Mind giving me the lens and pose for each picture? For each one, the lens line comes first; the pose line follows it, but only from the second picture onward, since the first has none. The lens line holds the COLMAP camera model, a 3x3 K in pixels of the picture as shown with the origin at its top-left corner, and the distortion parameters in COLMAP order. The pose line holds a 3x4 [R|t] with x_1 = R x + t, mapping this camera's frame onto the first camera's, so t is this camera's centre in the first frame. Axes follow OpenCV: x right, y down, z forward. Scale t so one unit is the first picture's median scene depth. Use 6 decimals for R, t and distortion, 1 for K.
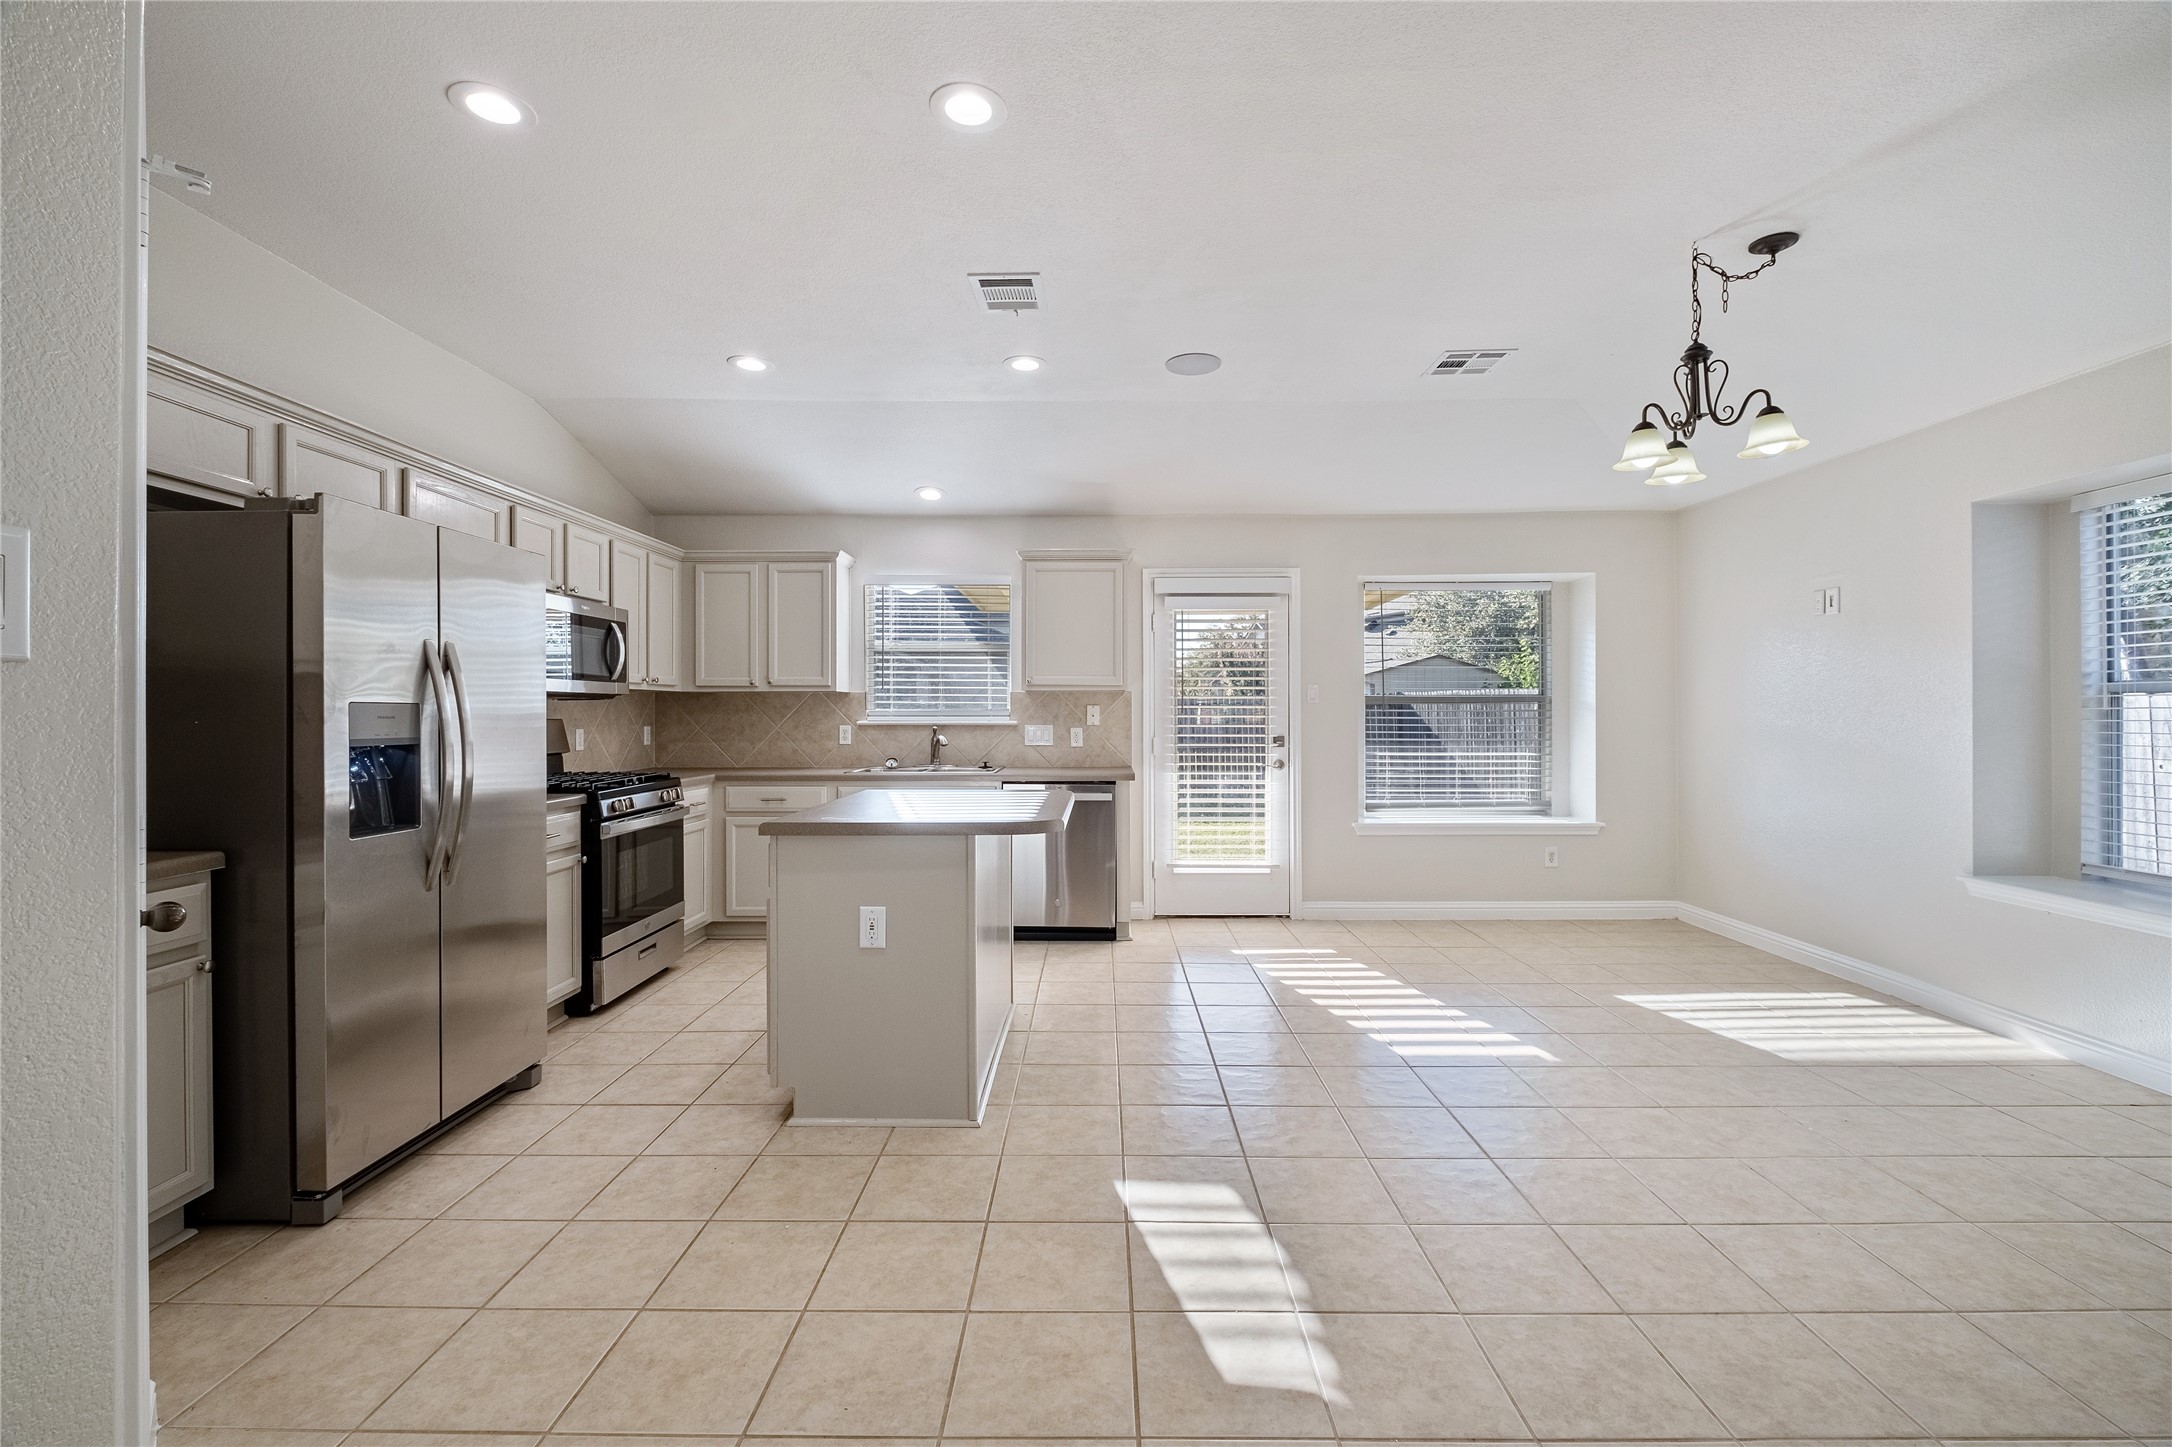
lens RADIAL K [[941.8, 0, 1089.8], [0, 941.8, 712.7], [0, 0, 1]] dist [0.001412, -0.004420]
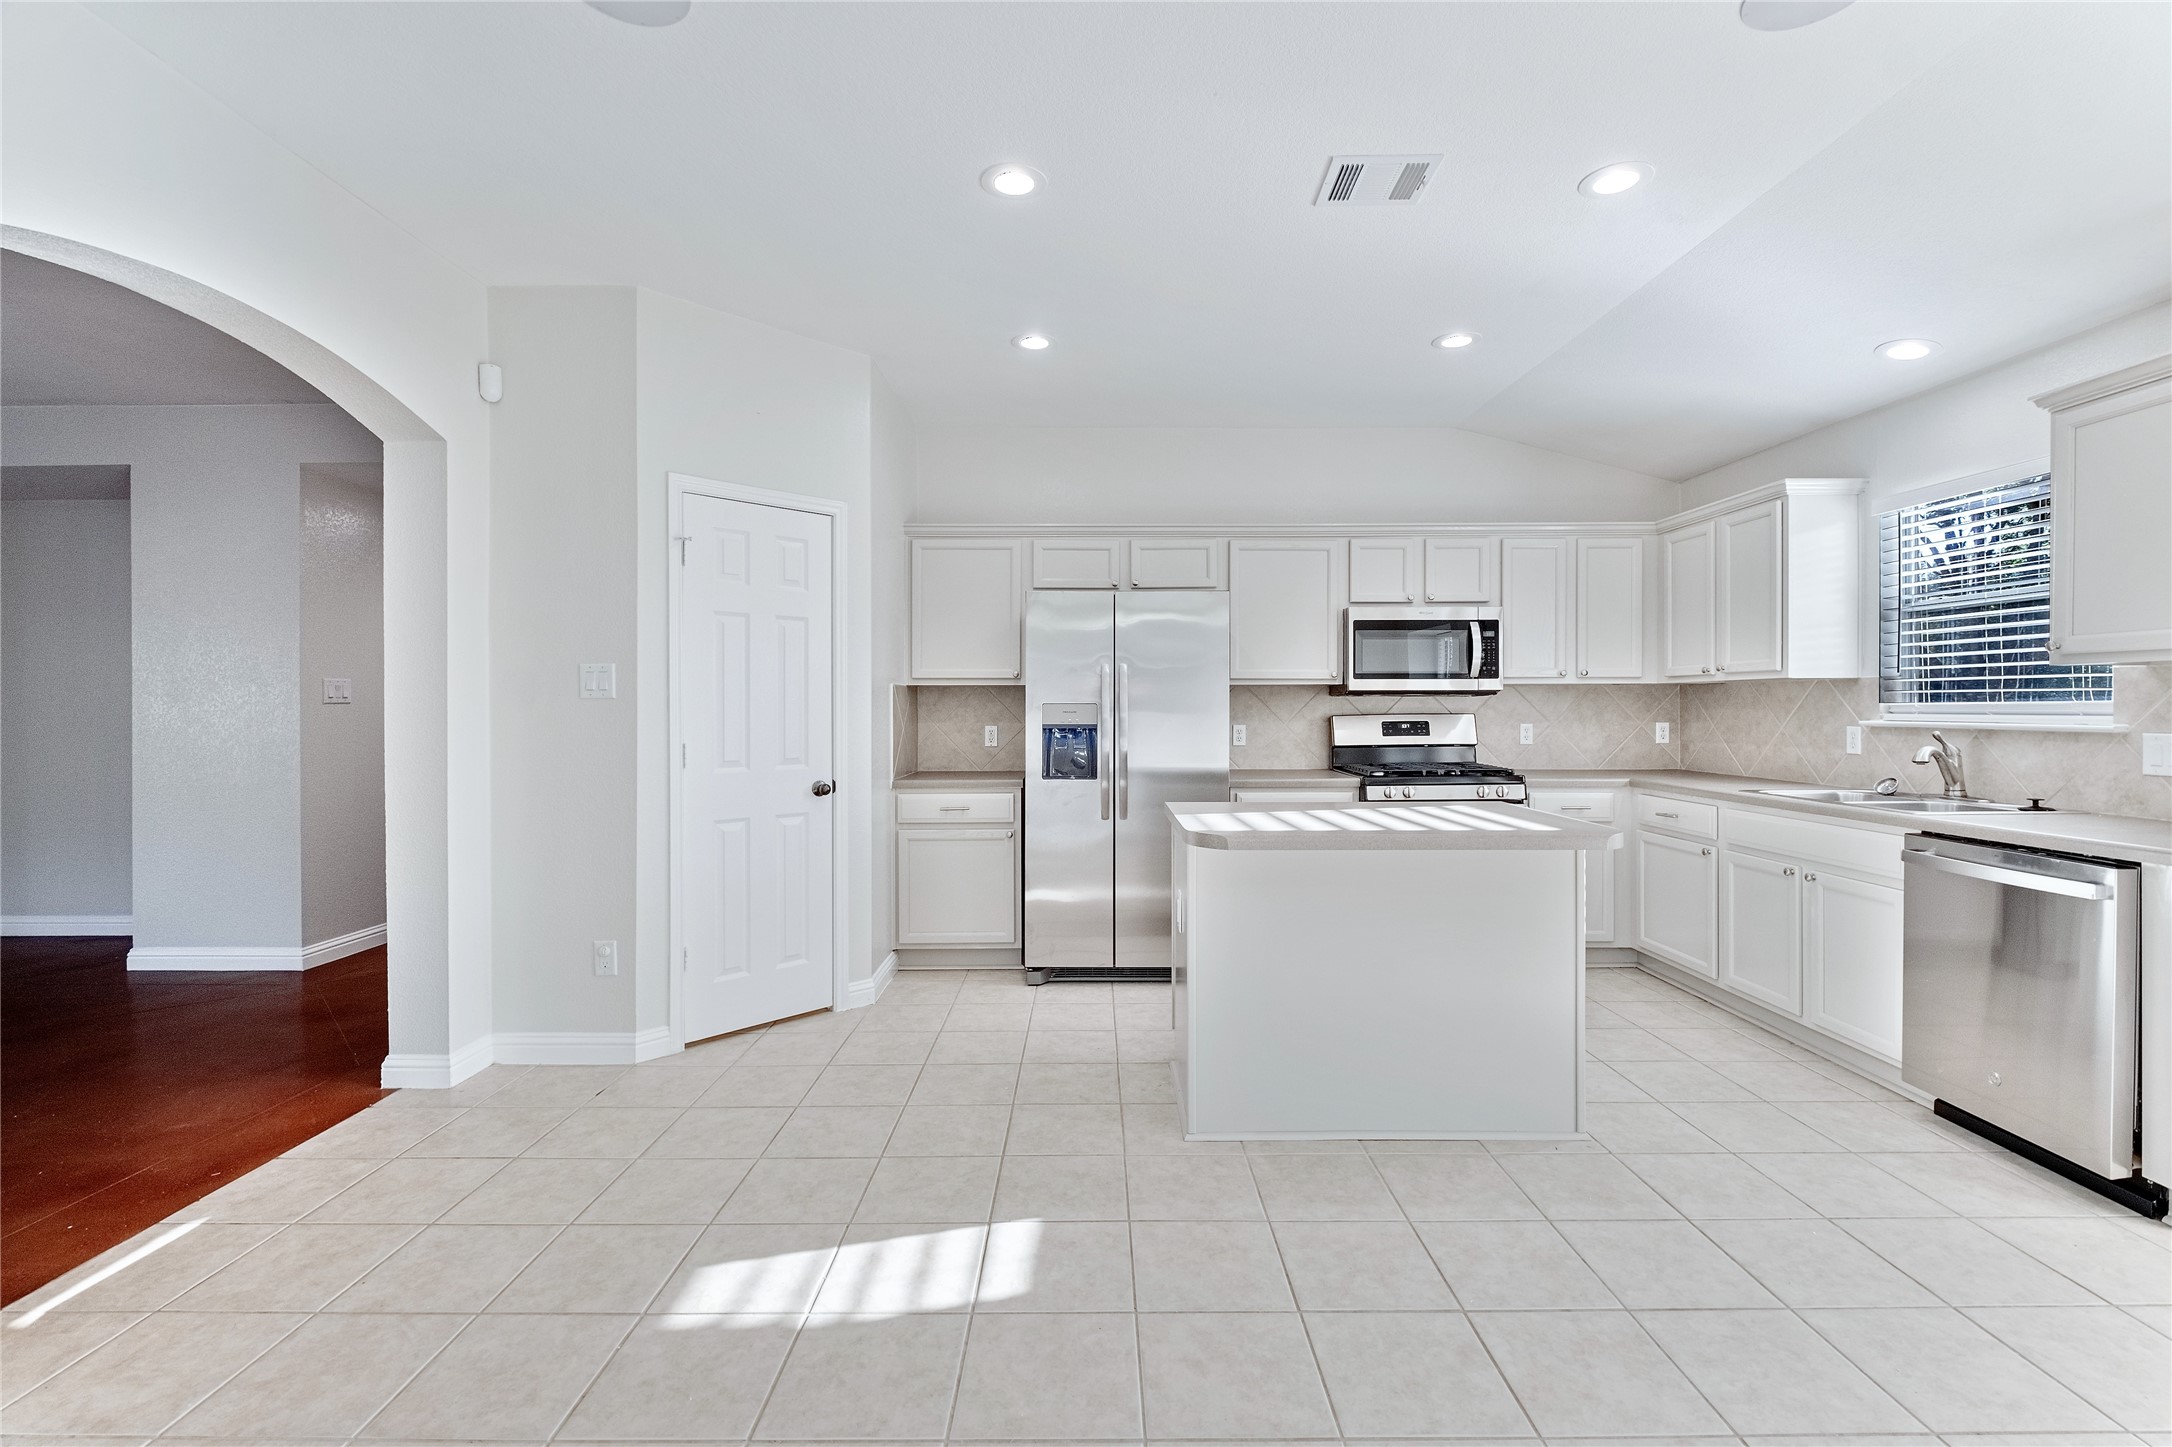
lens RADIAL K [[941.8, 0, 1093.0], [0, 941.8, 713.4], [0, 0, 1]] dist [0.001412, -0.004420]
pose [[0.011037, 0.007690, -0.999910, 0.629488], [0.002382, 0.999967, 0.007717, -0.003911], [0.999936, -0.002467, 0.011019, 0.668879]]
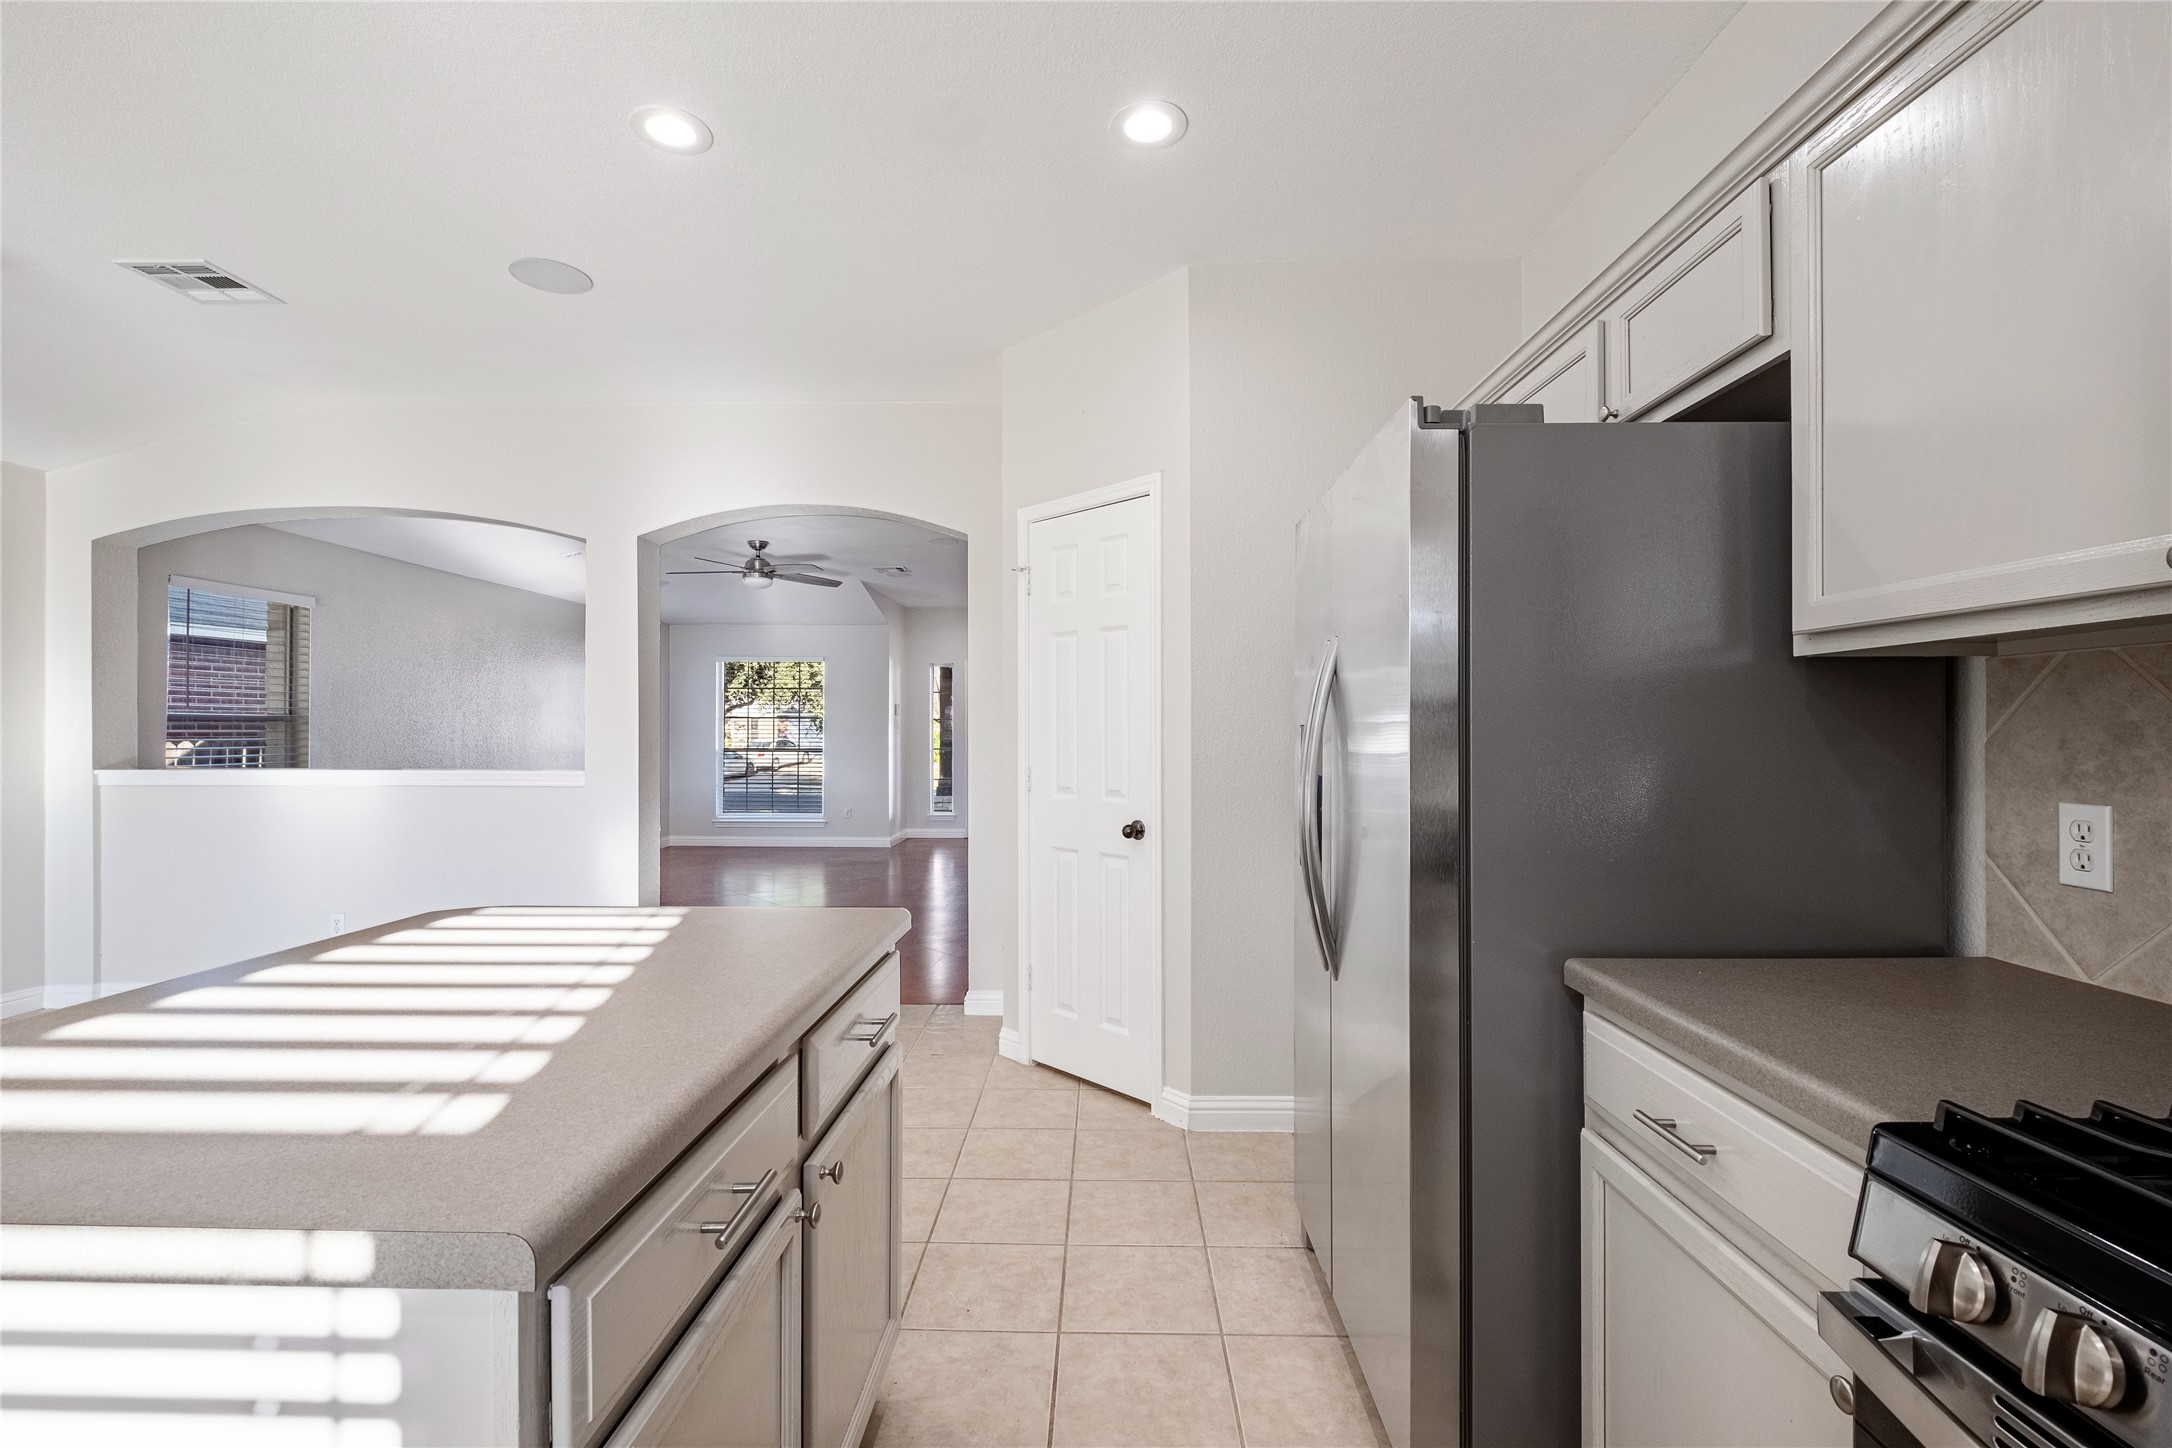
lens RADIAL K [[941.8, 0, 1091.9], [0, 941.8, 721.3], [0, 0, 1]] dist [0.001412, -0.004420]
pose [[-0.999989, 0.000930, 0.004682, -0.356806], [0.000880, 0.999942, -0.010700, -0.003239], [-0.004692, -0.010695, -0.999932, 1.225573]]
